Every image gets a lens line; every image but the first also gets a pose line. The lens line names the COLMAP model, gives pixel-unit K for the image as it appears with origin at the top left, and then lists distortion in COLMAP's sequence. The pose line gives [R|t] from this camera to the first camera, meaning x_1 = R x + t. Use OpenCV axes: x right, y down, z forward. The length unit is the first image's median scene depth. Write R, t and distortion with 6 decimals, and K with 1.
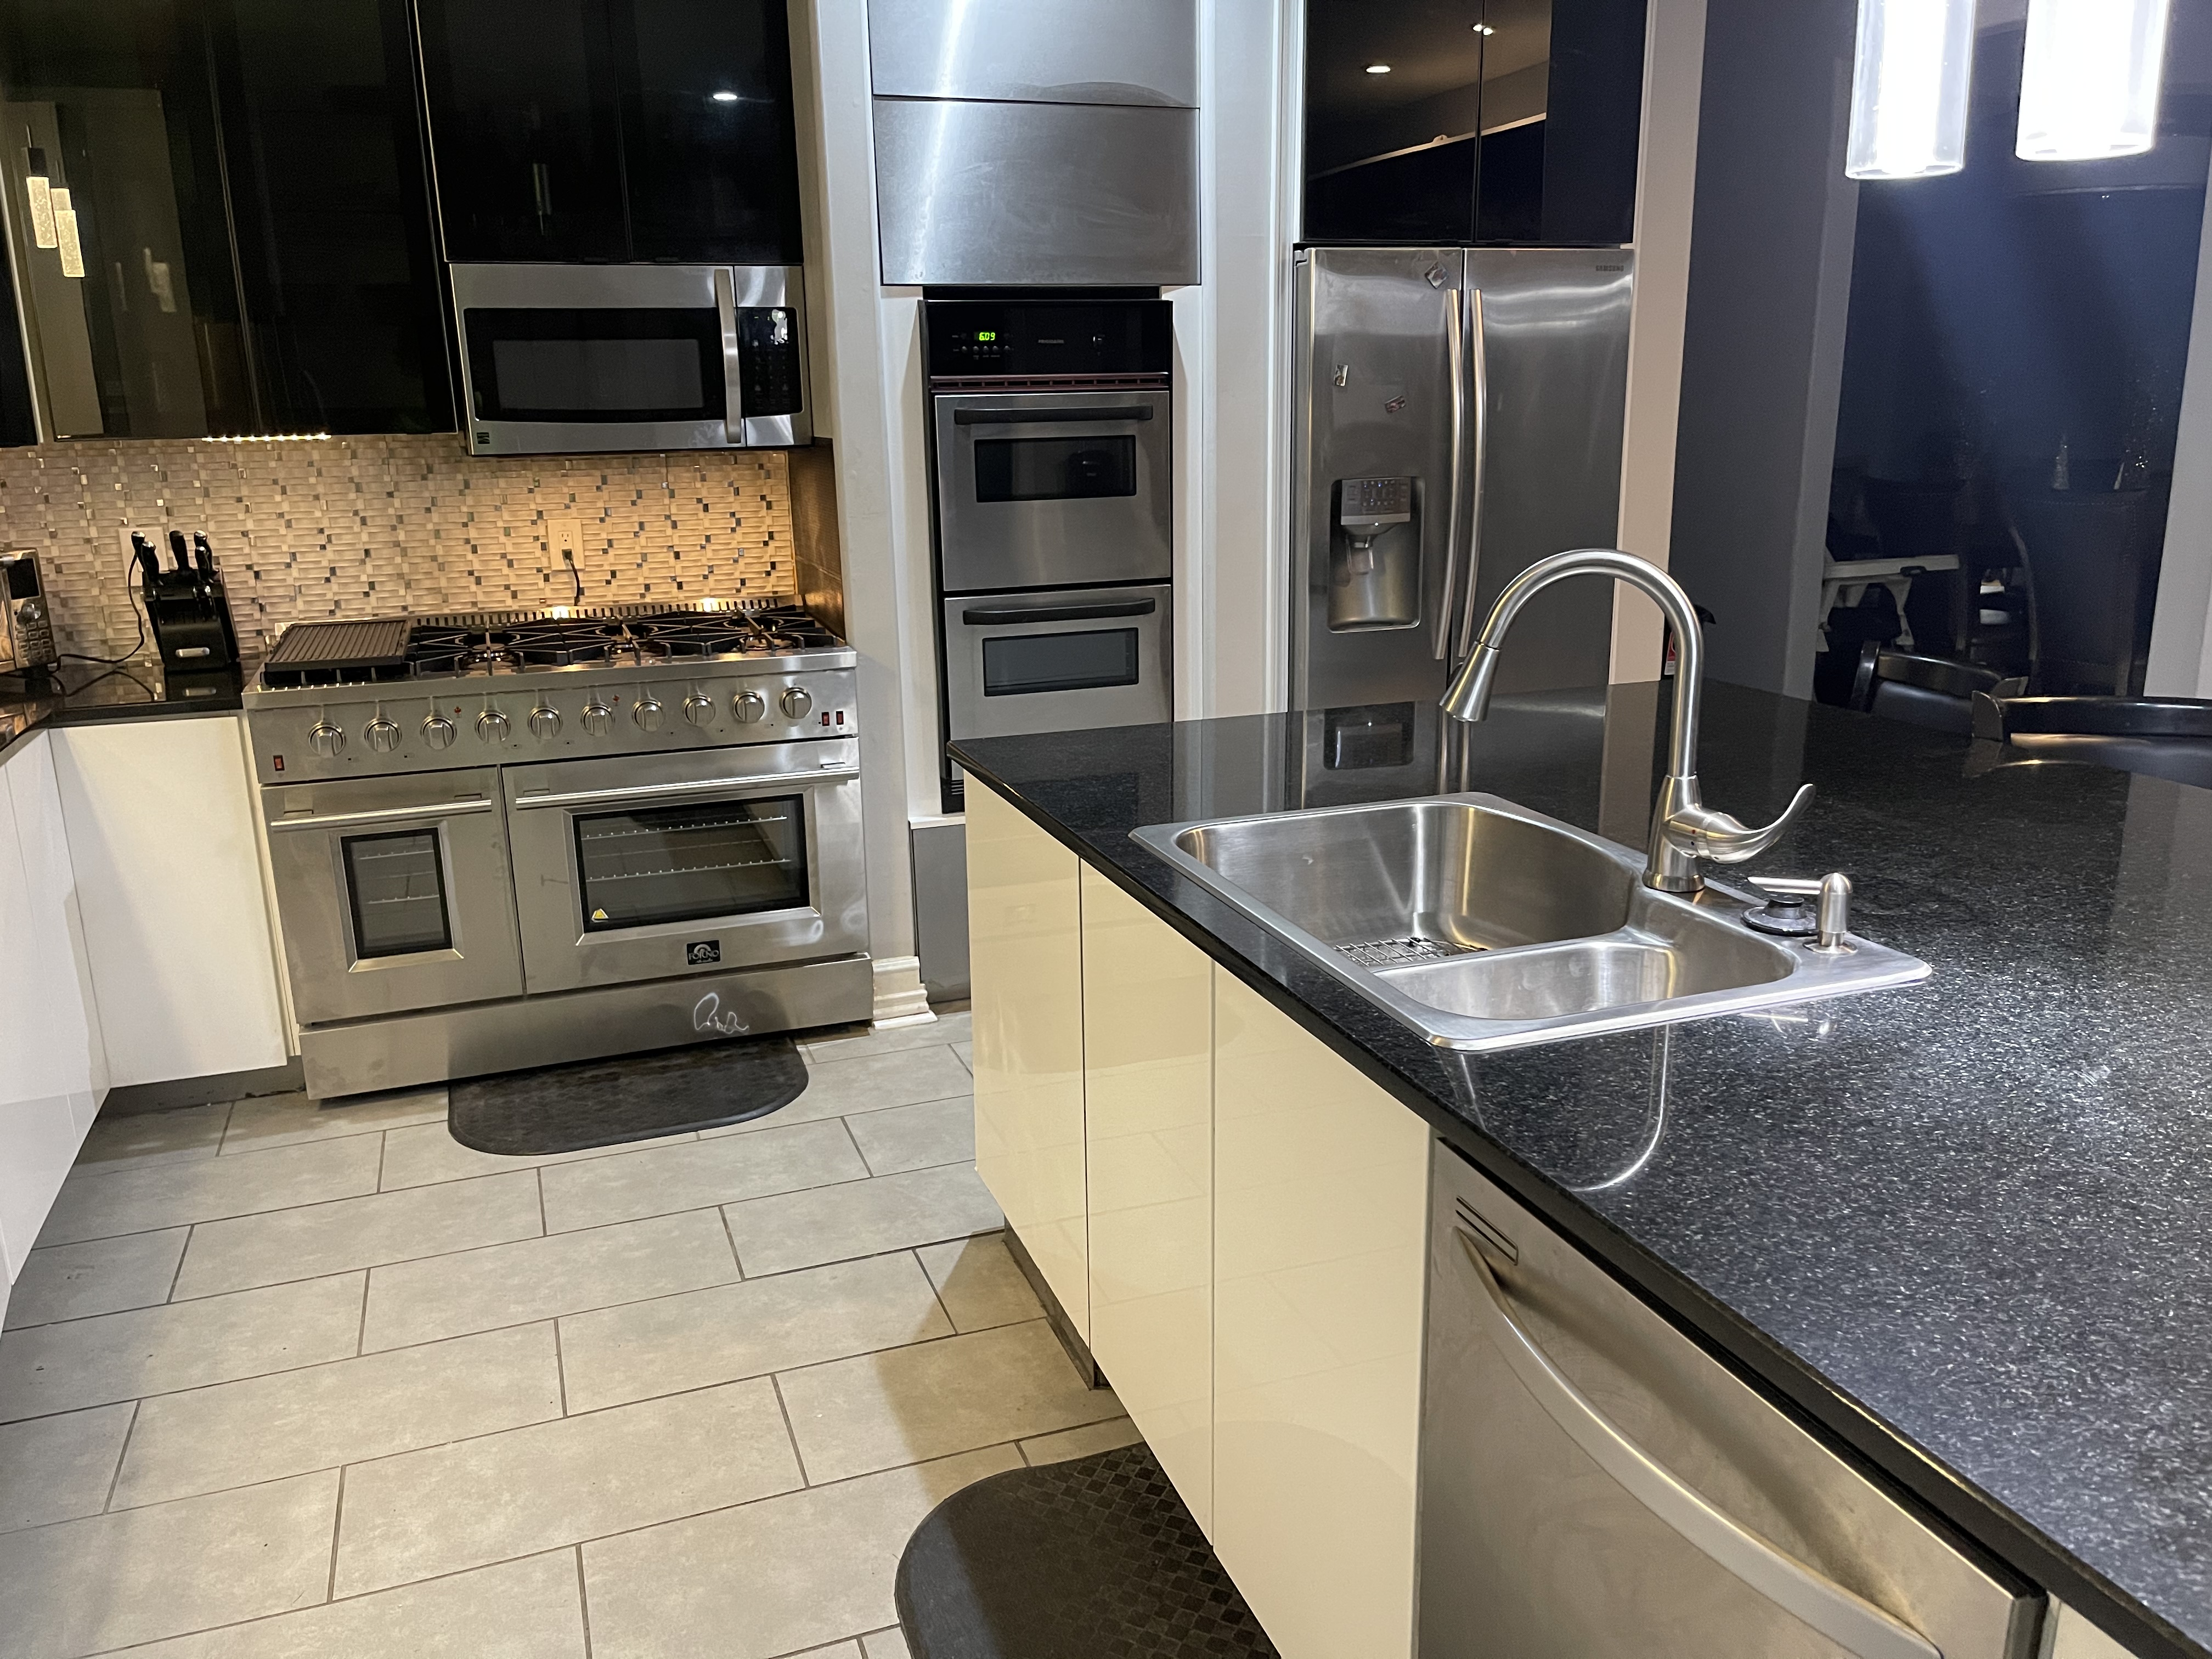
lens RADIAL K [[1690.1, 0, 1111.1], [0, 1690.1, 835.3], [0, 0, 1]] dist [0.062593, -0.081937]
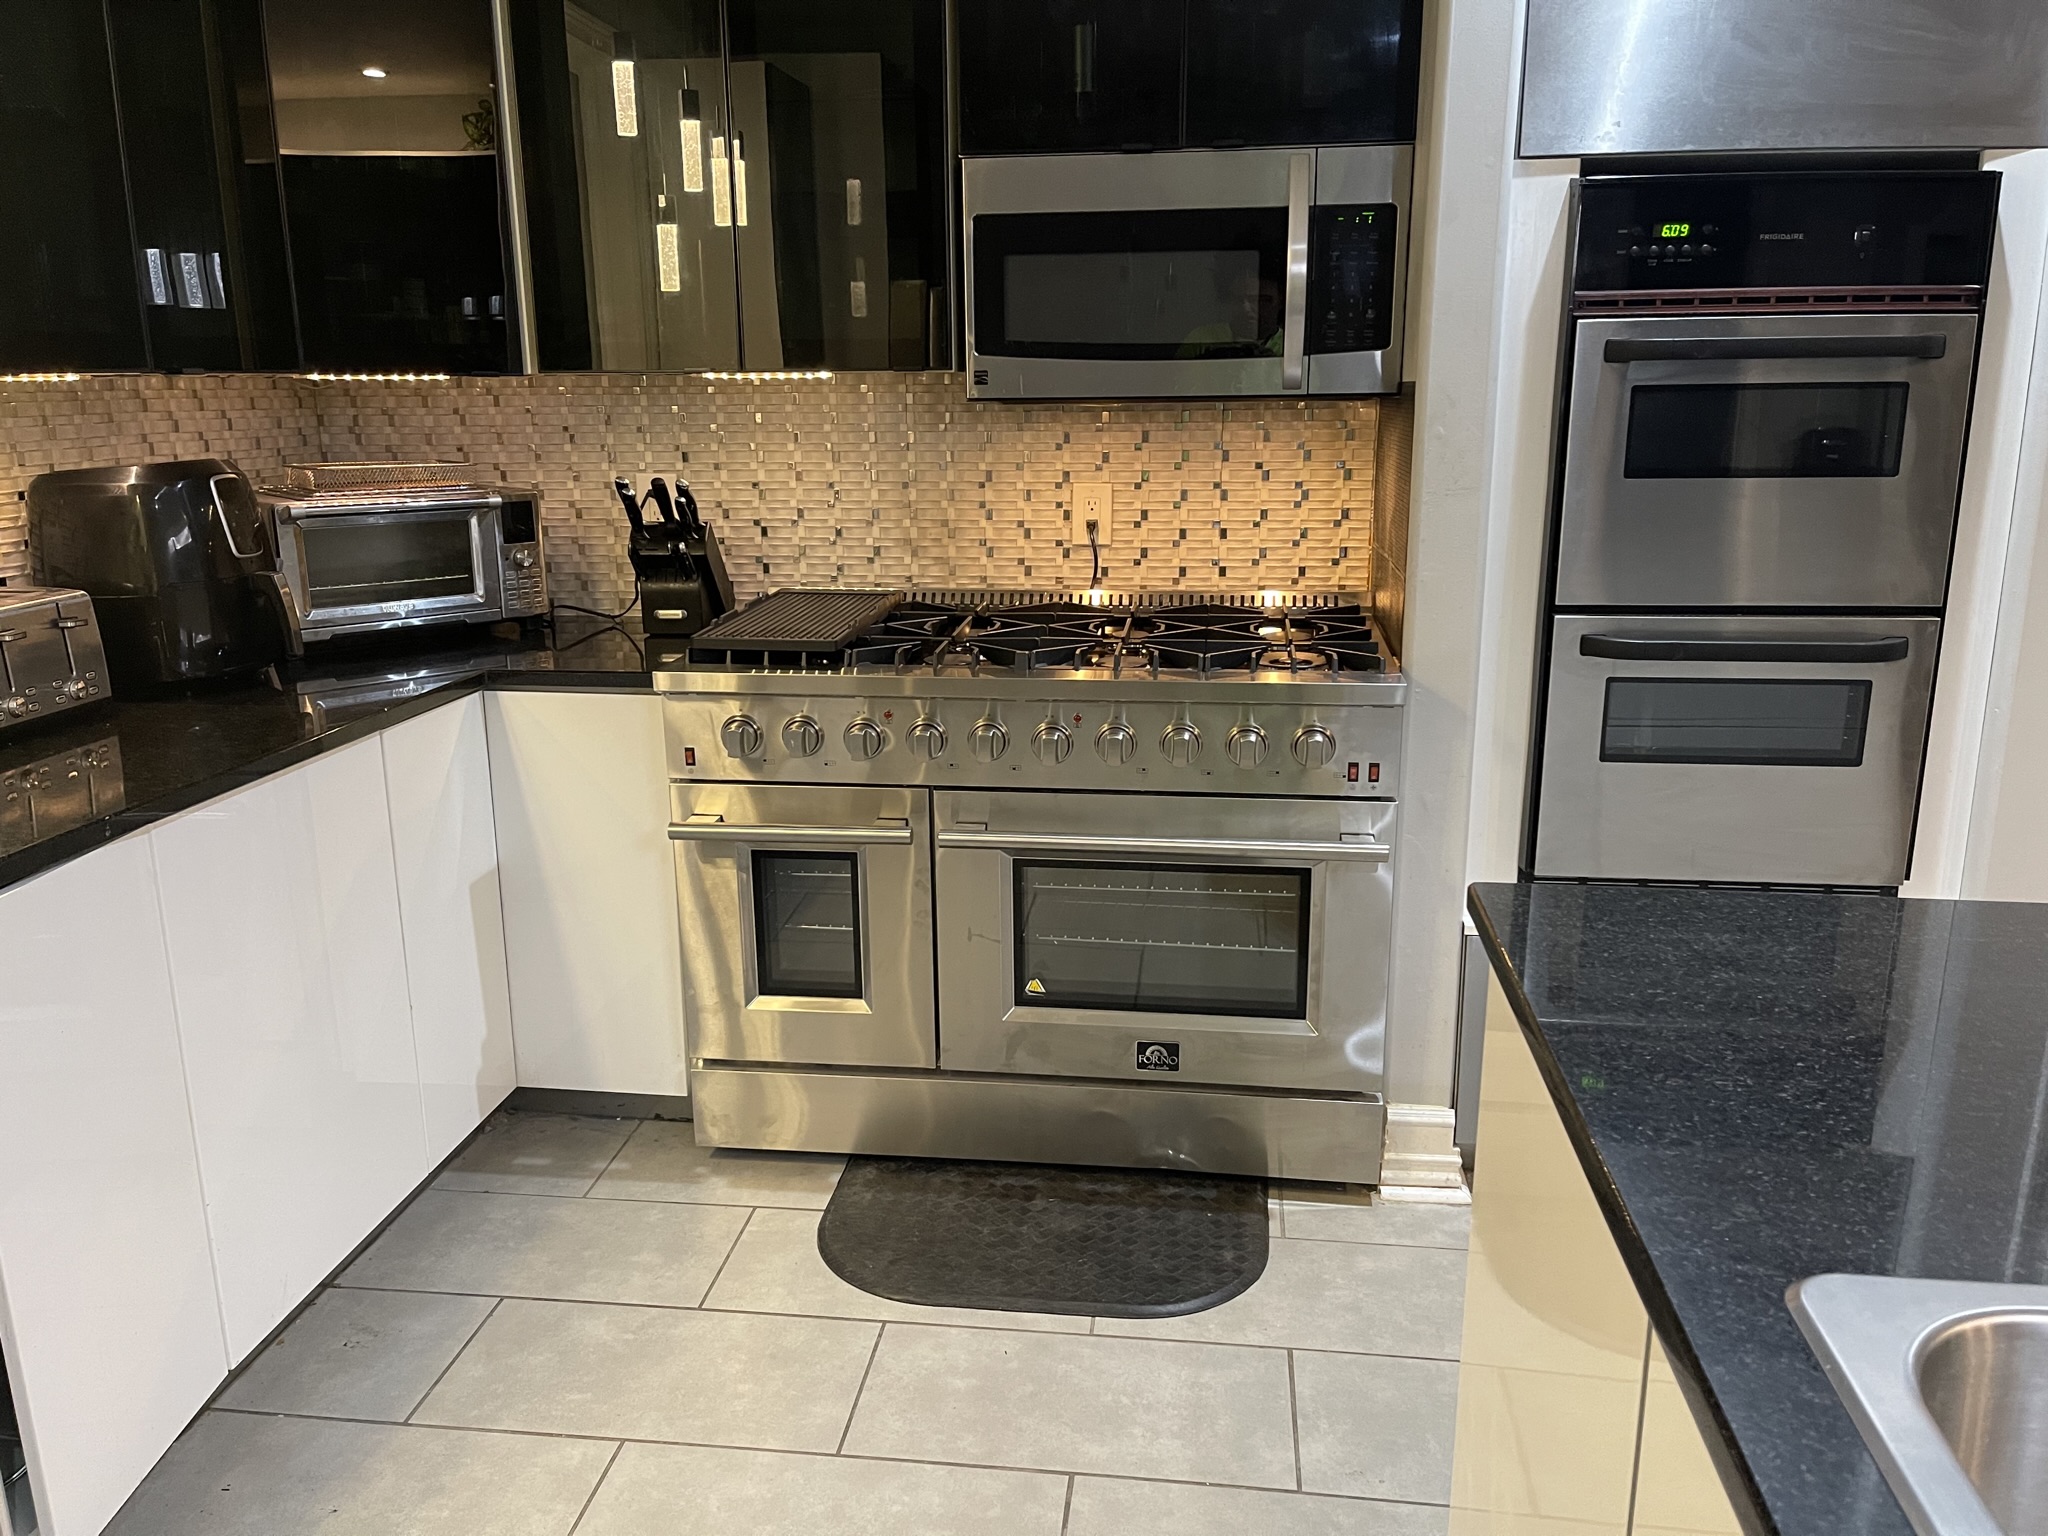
lens RADIAL K [[1564.8, 0, 1017.6], [0, 1564.8, 771.6], [0, 0, 1]] dist [0.062593, -0.081937]
pose [[0.886105, 0.122762, -0.446931, 0.001836], [-0.126758, 0.991710, 0.021084, -0.064519], [0.445814, 0.037969, 0.894320, 0.341416]]
